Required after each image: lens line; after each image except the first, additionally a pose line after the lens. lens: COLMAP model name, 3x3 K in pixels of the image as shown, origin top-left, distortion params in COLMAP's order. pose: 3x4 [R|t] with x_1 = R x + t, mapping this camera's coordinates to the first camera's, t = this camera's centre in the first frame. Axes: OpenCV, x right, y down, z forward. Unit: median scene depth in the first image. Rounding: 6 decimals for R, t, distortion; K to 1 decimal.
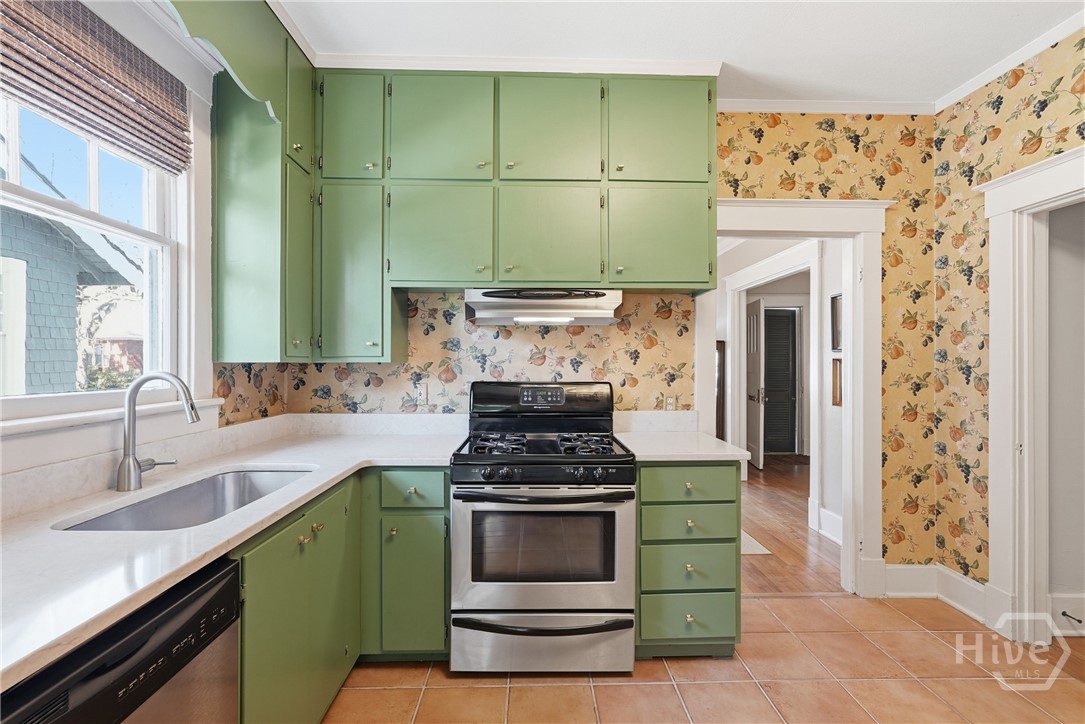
lens RADIAL K [[488.1, 0, 544.1], [0, 488.1, 361.4], [0, 0, 1]] dist [-0.005515, 0.003074]
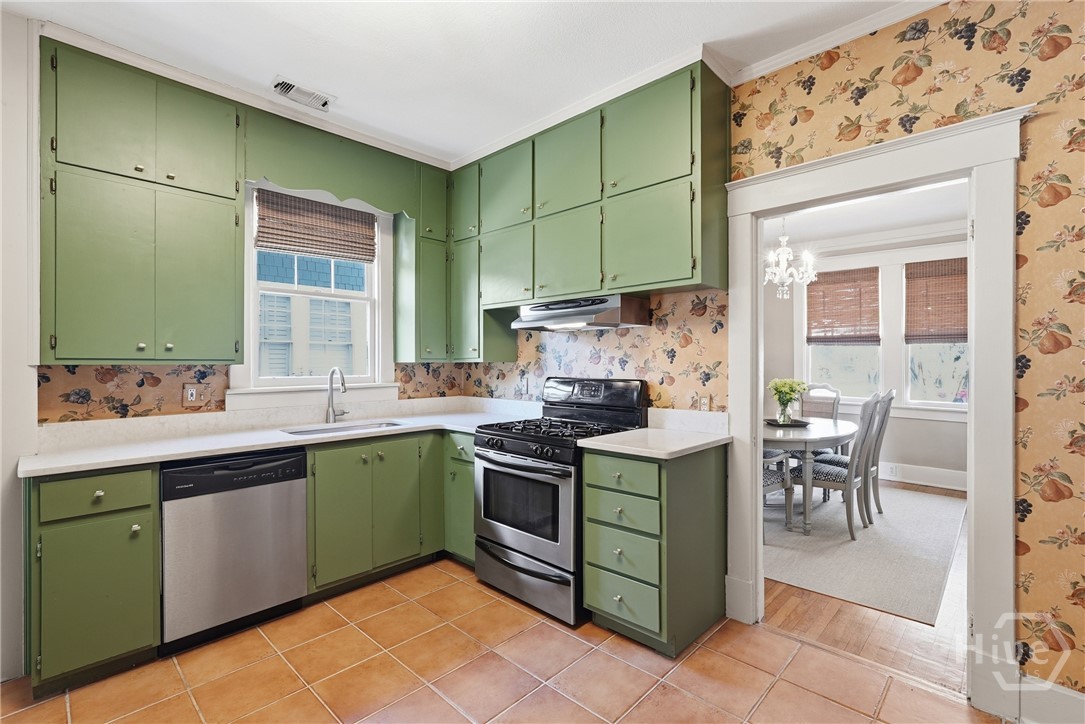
lens RADIAL K [[488.1, 0, 520.4], [0, 488.1, 364.0], [0, 0, 1]] dist [-0.005515, 0.003074]
pose [[0.691522, -0.001073, -0.722355, 0.699224], [0.003659, 0.999991, 0.002018, 0.004718], [0.722346, -0.004038, 0.691520, 0.075986]]
